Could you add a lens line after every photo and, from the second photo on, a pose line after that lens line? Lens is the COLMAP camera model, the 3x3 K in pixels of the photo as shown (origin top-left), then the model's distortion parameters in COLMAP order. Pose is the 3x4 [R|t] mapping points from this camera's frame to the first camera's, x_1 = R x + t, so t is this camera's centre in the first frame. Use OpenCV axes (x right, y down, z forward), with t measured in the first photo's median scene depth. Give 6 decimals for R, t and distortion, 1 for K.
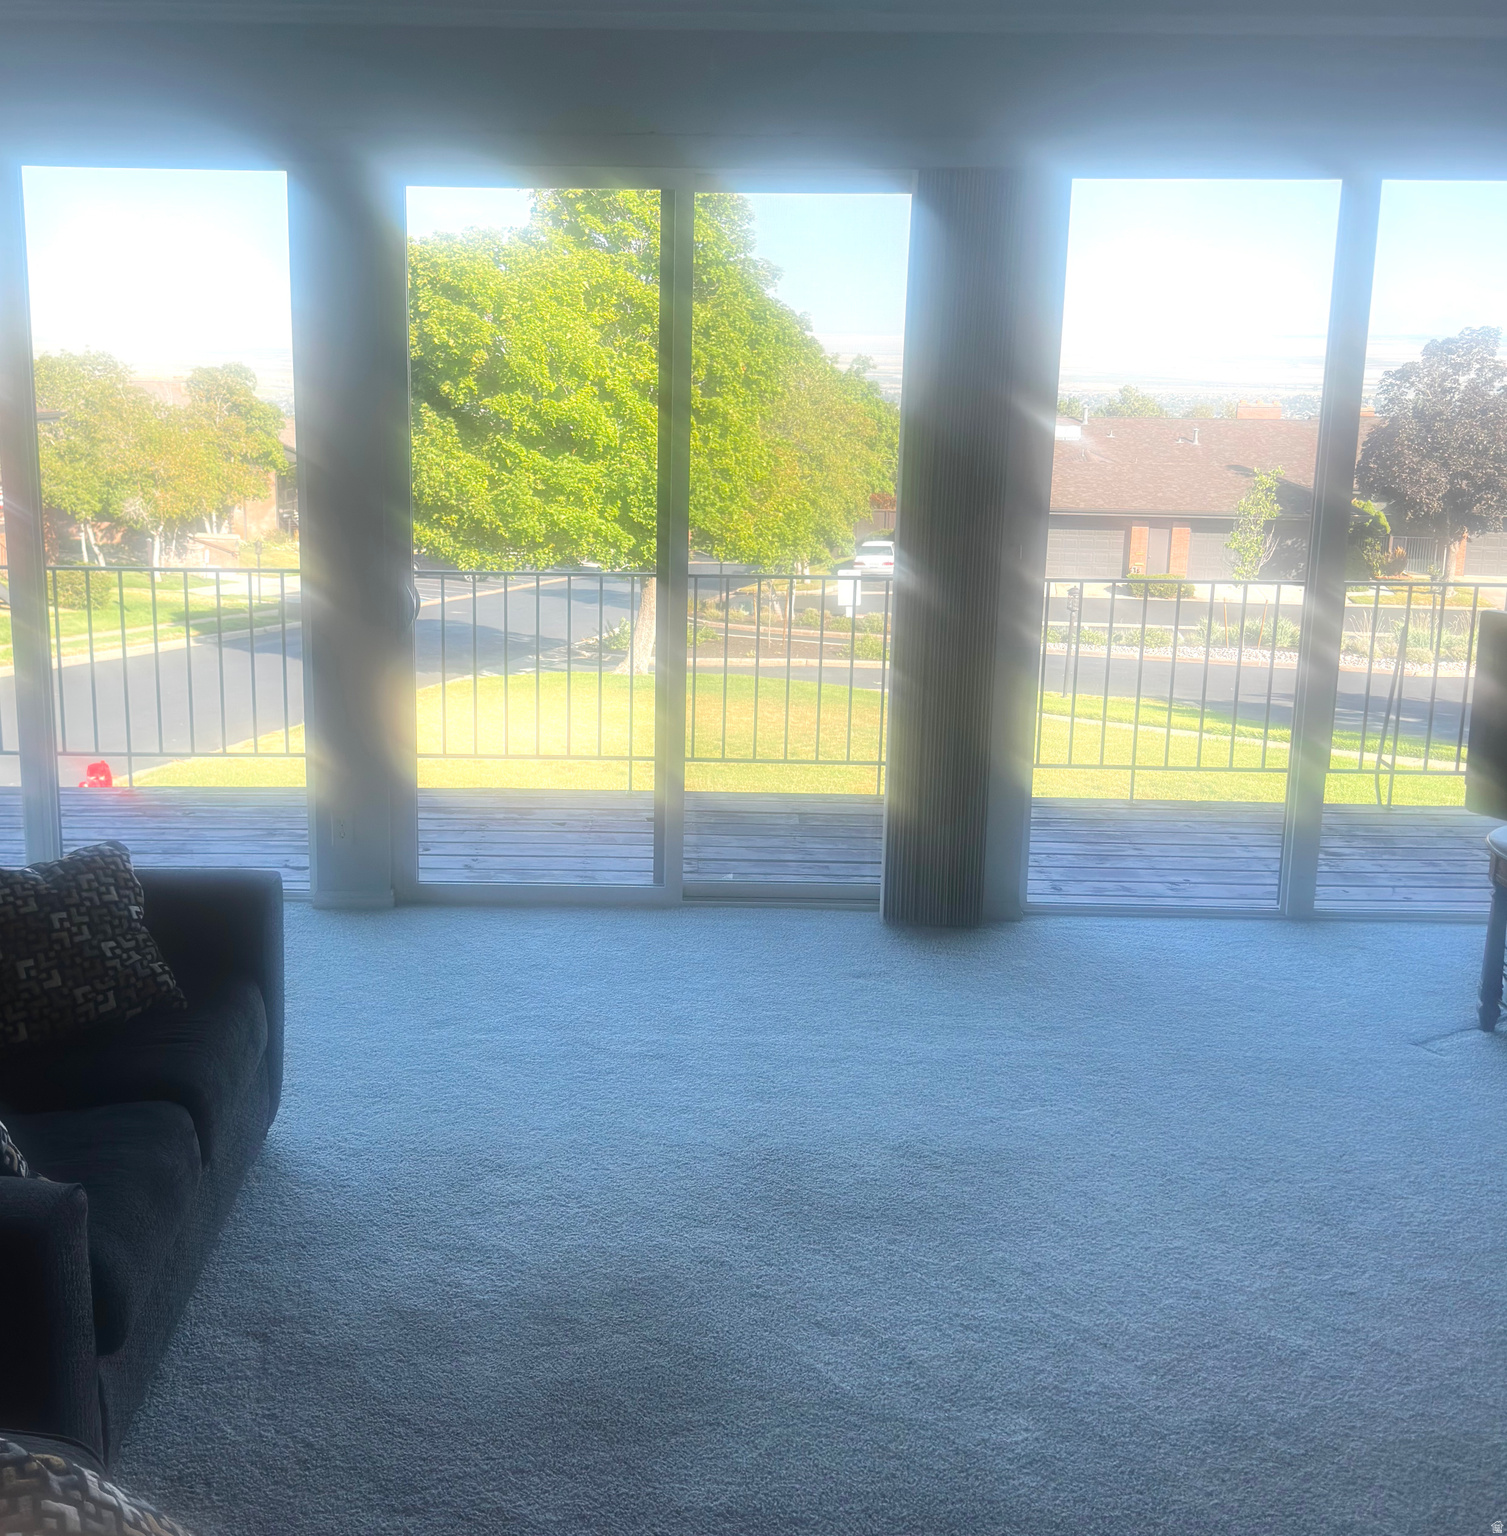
lens RADIAL K [[1958.9, 0, 752.6], [0, 1958.9, 769.3], [0, 0, 1]] dist [0.007092, 0.000000]
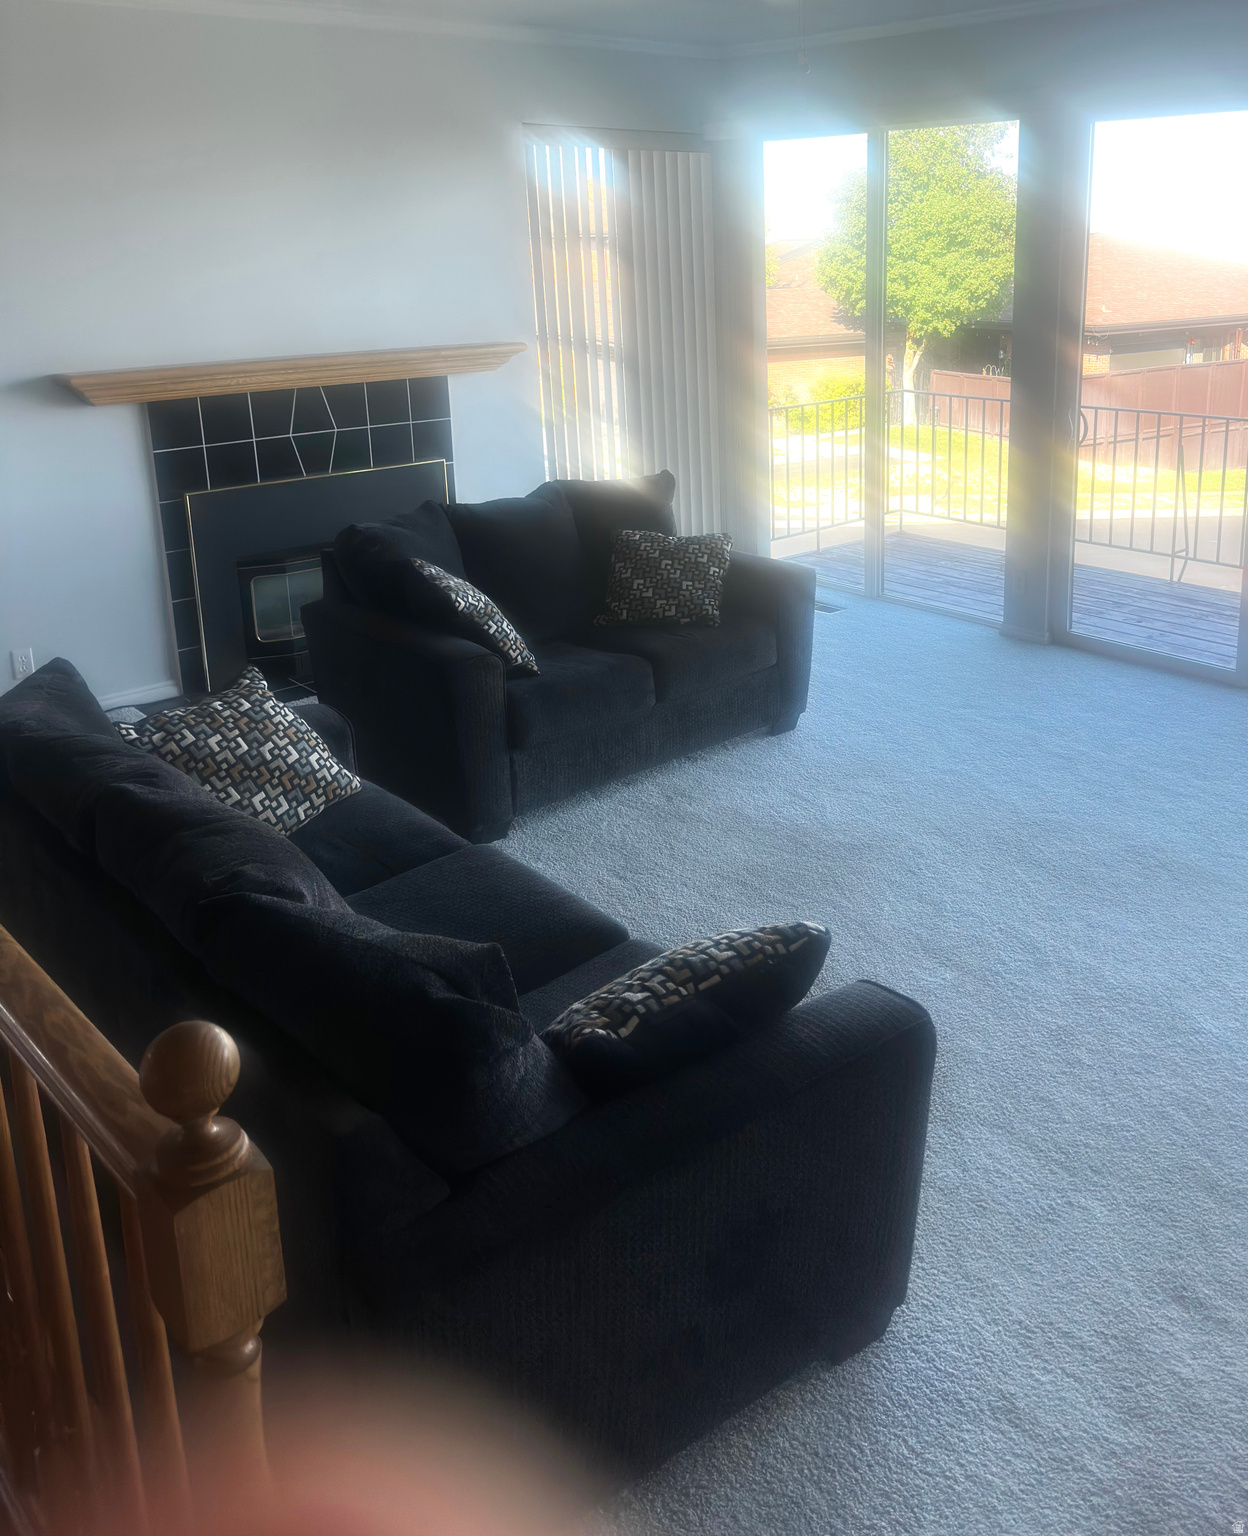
lens RADIAL K [[1567.8, 0, 624.0], [0, 1567.8, 766.3], [0, 0, 1]] dist [0.003600, 0.000000]
pose [[0.609825, 0.250074, -0.752048, 0.697589], [-0.170041, 0.968100, 0.184032, -0.003719], [0.774080, 0.015651, 0.632894, 0.029170]]
